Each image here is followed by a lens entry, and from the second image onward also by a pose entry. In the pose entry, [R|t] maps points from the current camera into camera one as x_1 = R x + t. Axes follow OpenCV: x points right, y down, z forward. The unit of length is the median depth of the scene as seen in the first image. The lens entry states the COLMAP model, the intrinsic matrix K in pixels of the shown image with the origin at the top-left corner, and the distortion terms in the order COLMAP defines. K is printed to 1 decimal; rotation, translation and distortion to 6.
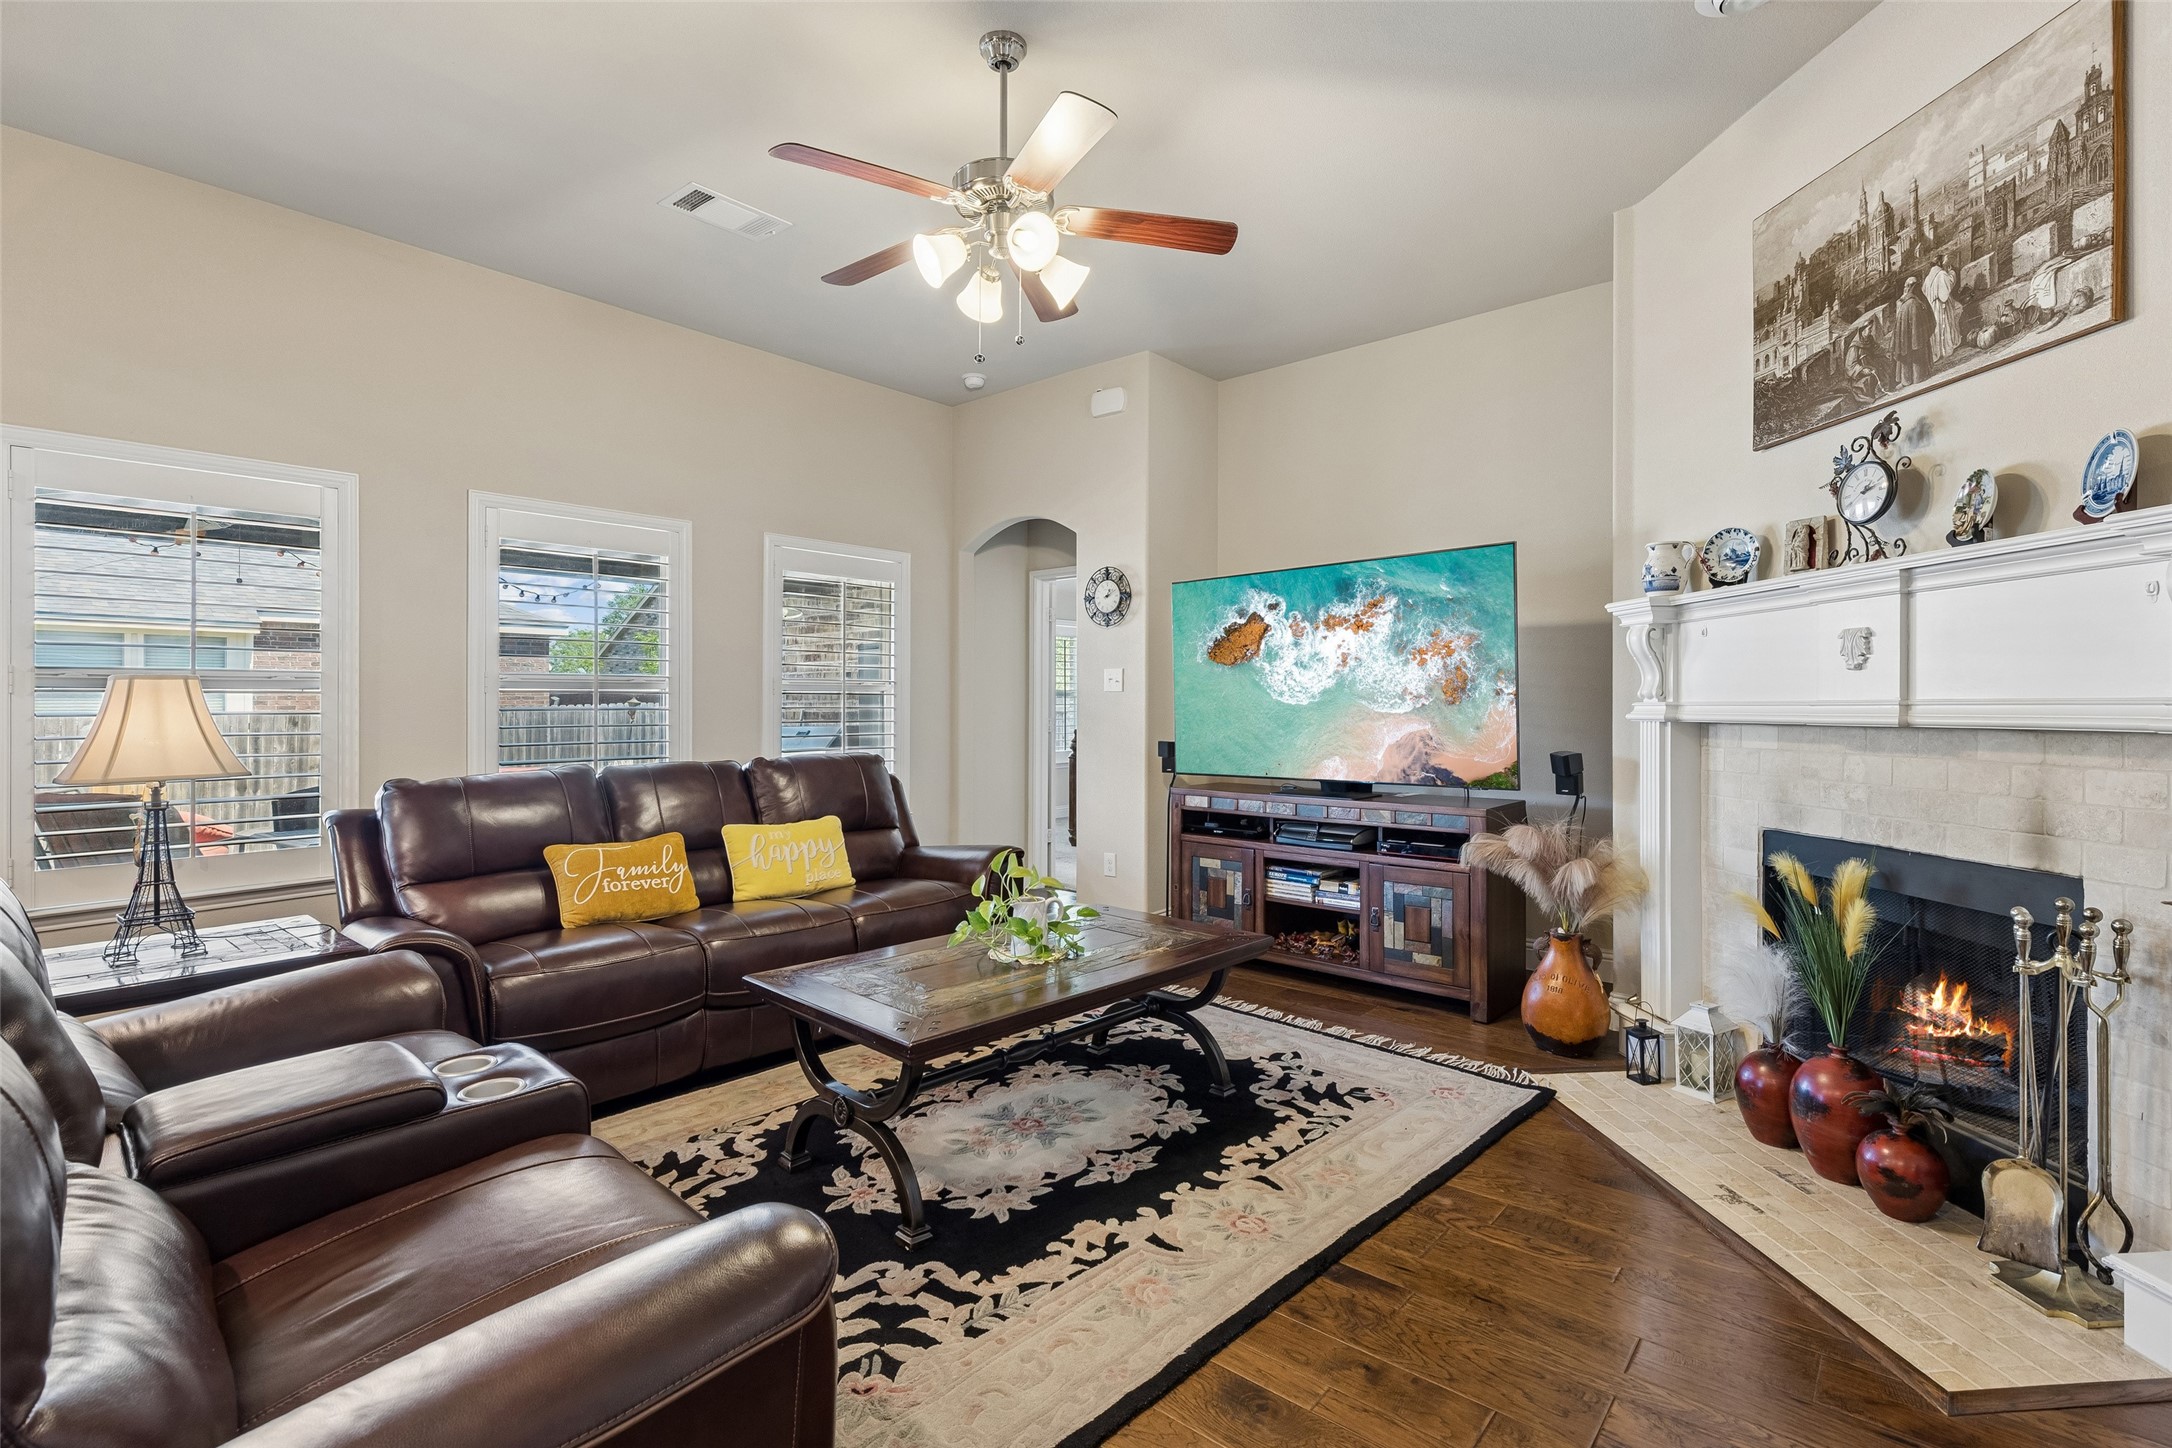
lens RADIAL K [[1018.6, 0, 1074.6], [0, 1018.6, 712.2], [0, 0, 1]] dist [0.002057, 0.000679]
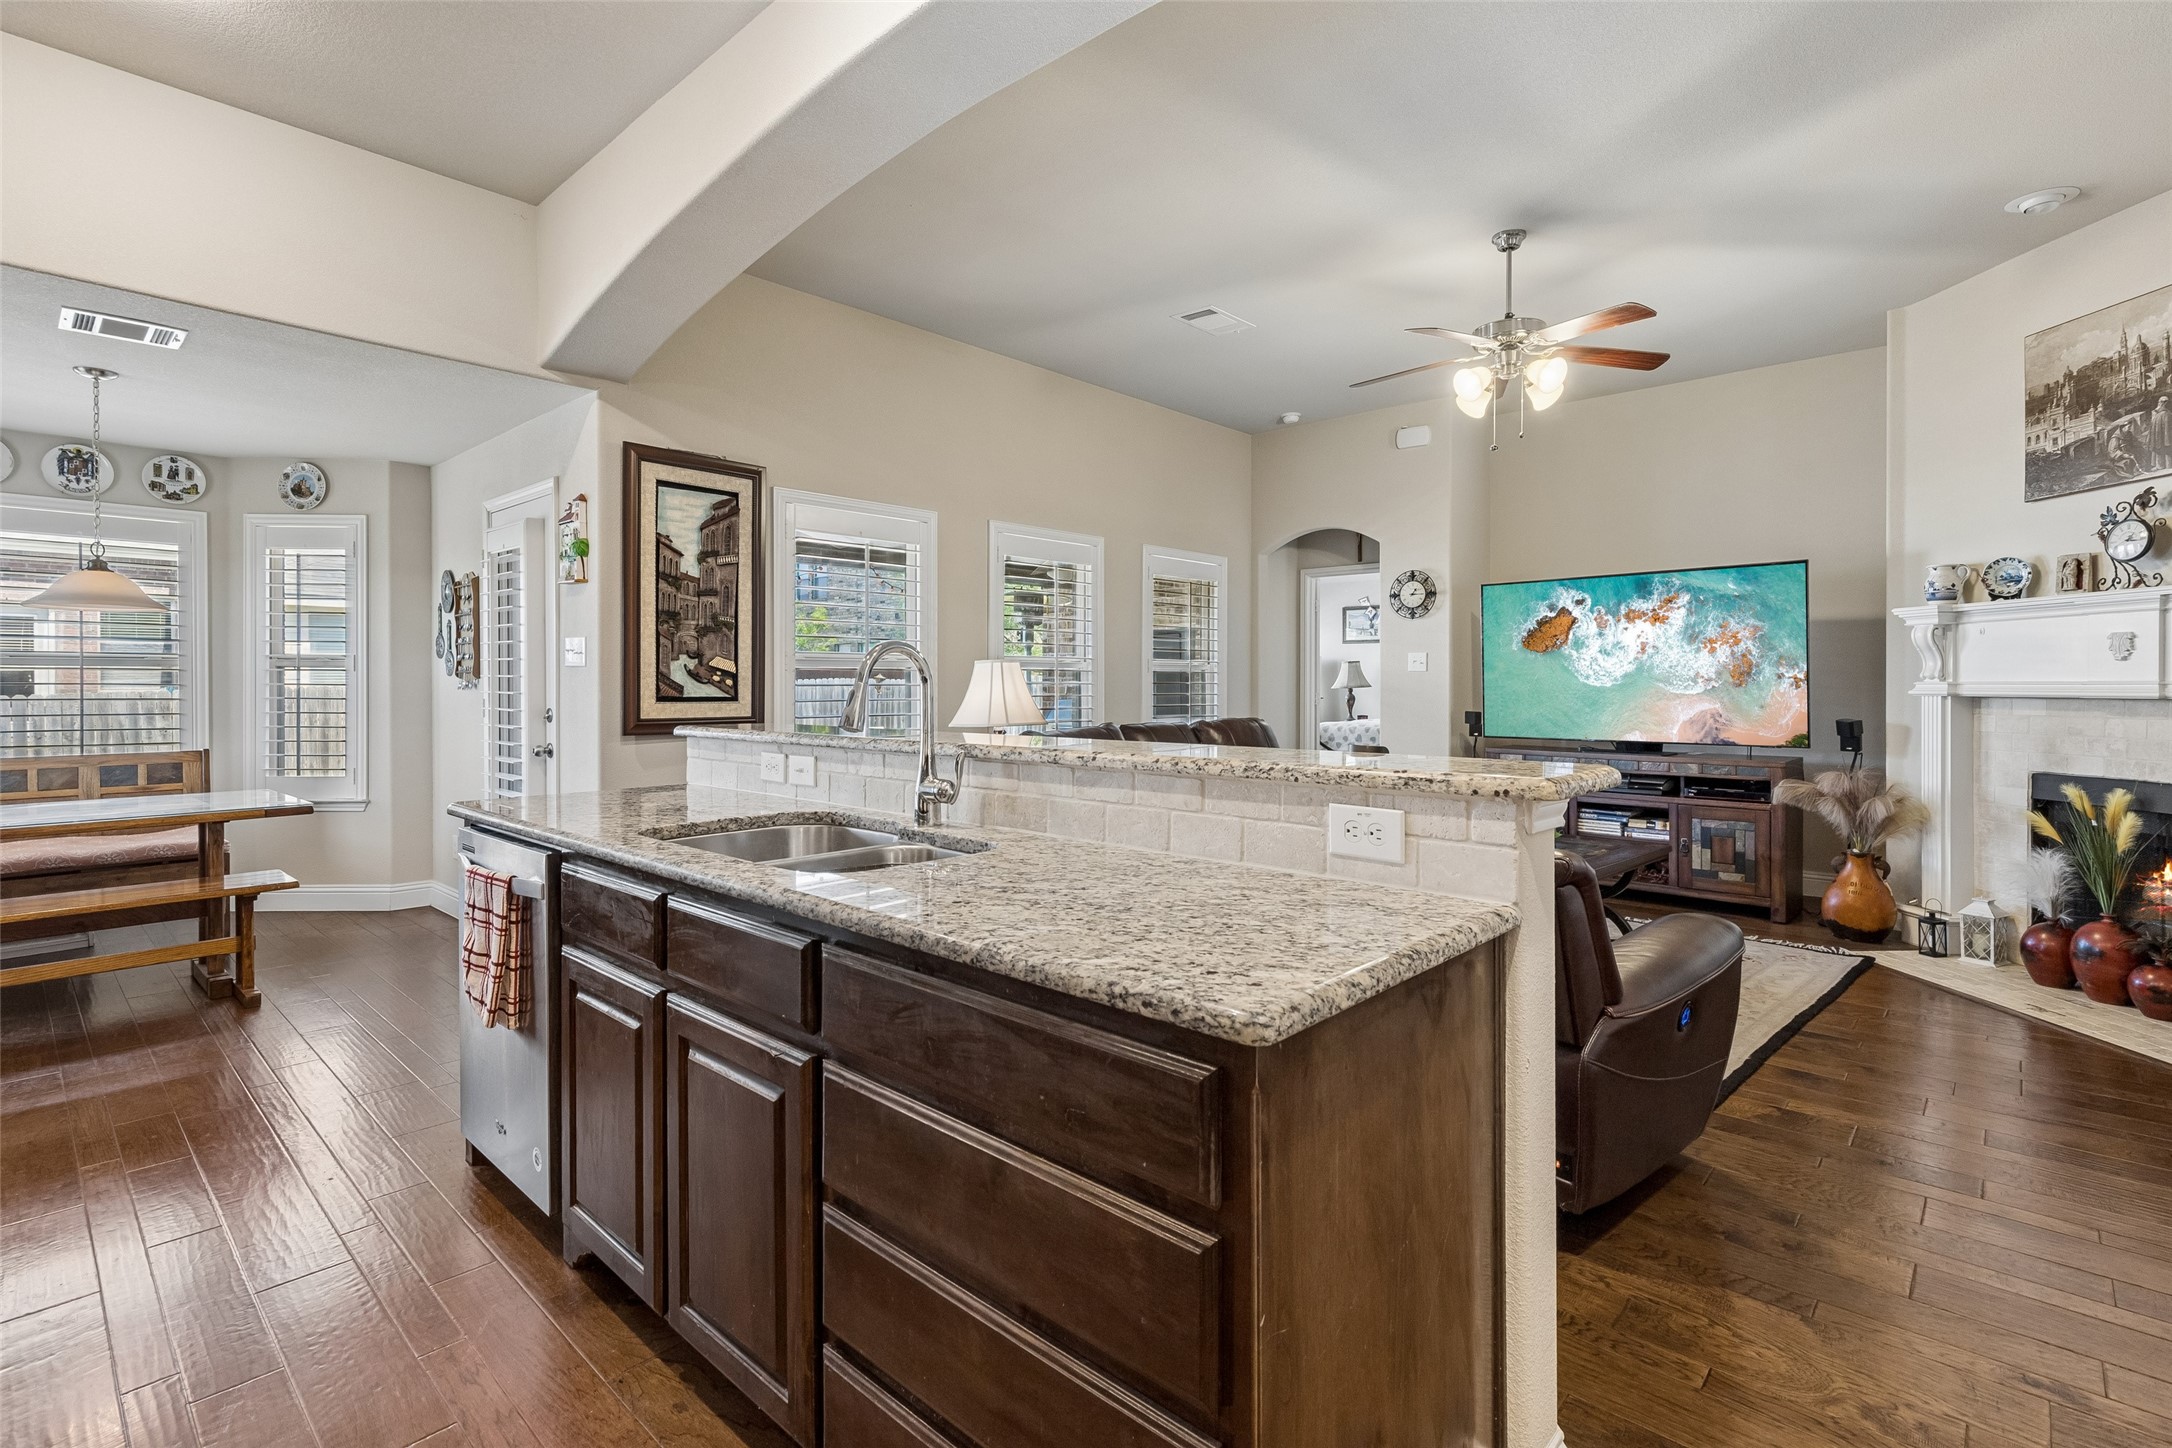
lens RADIAL K [[1018.6, 0, 1087.1], [0, 1018.6, 689.5], [0, 0, 1]] dist [0.002057, 0.000679]
pose [[0.998960, 0.004694, -0.045355, -0.510908], [-0.004654, 0.999989, 0.000994, 0.004542], [0.045359, -0.000782, 0.998970, -0.420635]]
